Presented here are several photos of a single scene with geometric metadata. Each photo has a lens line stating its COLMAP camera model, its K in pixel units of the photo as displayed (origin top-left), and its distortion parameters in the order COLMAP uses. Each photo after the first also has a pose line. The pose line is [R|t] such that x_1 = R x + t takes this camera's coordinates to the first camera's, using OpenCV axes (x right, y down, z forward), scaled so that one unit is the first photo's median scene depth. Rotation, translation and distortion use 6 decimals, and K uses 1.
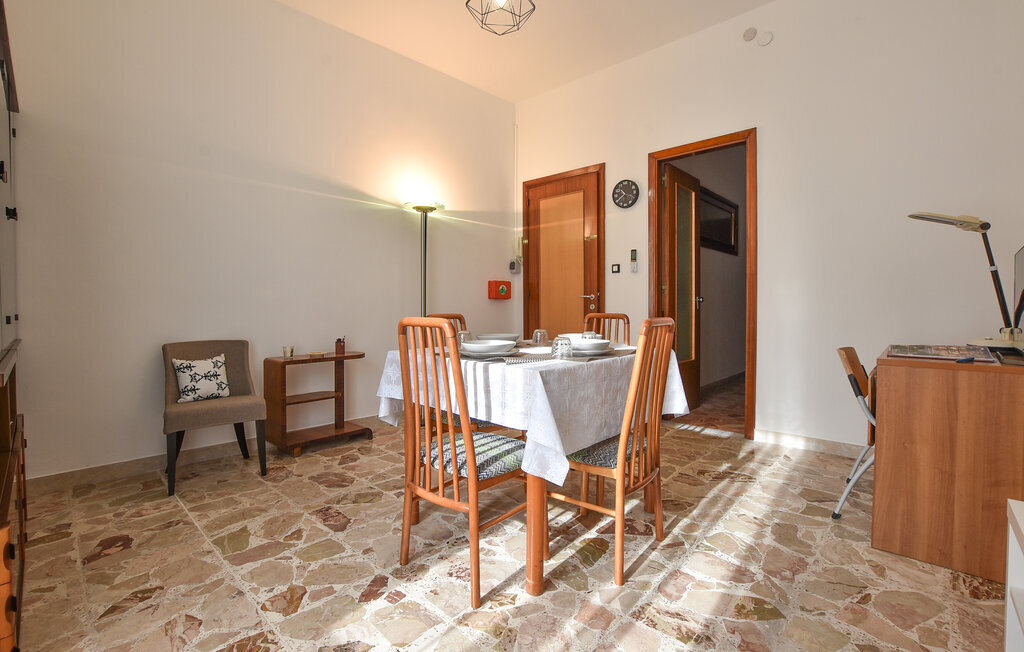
lens RADIAL K [[452.5, 0, 516.5], [0, 452.5, 319.6], [0, 0, 1]] dist [-0.026688, 0.000283]
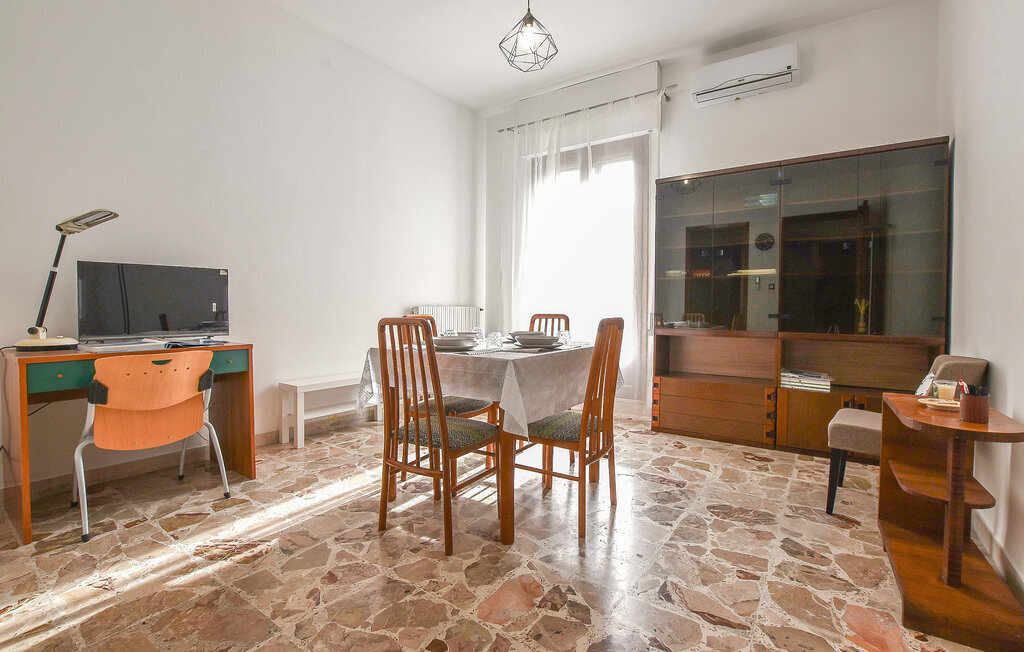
lens RADIAL K [[452.5, 0, 516.5], [0, 452.5, 319.6], [0, 0, 1]] dist [-0.026688, 0.000283]
pose [[-0.991096, -0.001057, -0.133148, 0.140082], [-0.008722, 0.998336, 0.056998, -0.062359], [0.132866, 0.057652, -0.989456, 2.017214]]
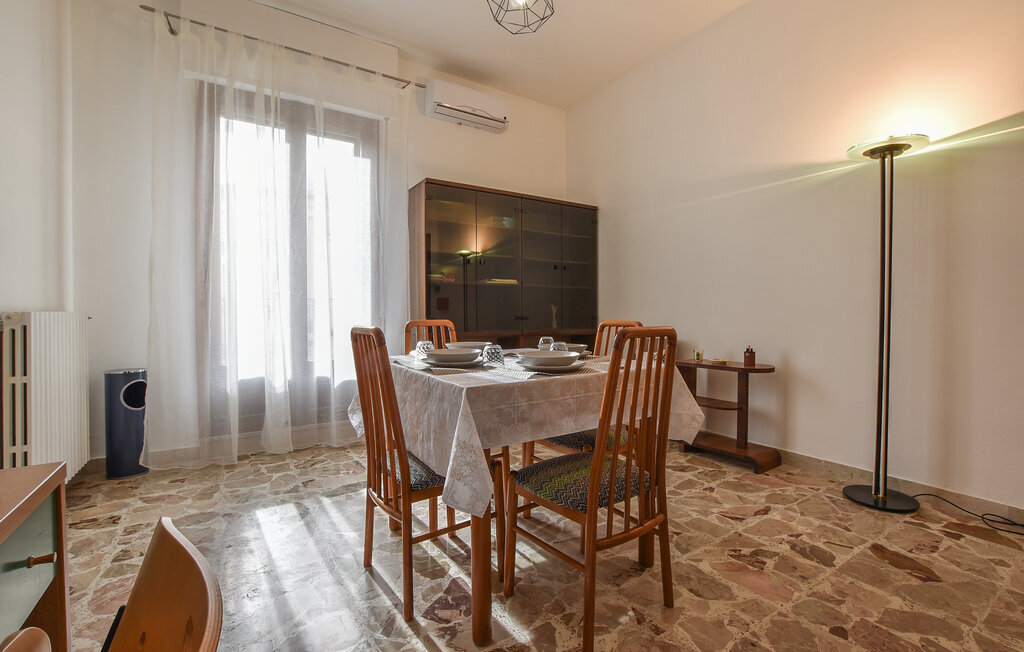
lens RADIAL K [[452.5, 0, 516.5], [0, 452.5, 319.6], [0, 0, 1]] dist [-0.026688, 0.000283]
pose [[-0.247774, 0.016475, -0.968678, 0.857680], [-0.024854, 0.999418, 0.023355, -0.034940], [0.968499, 0.029863, -0.247221, 1.154496]]
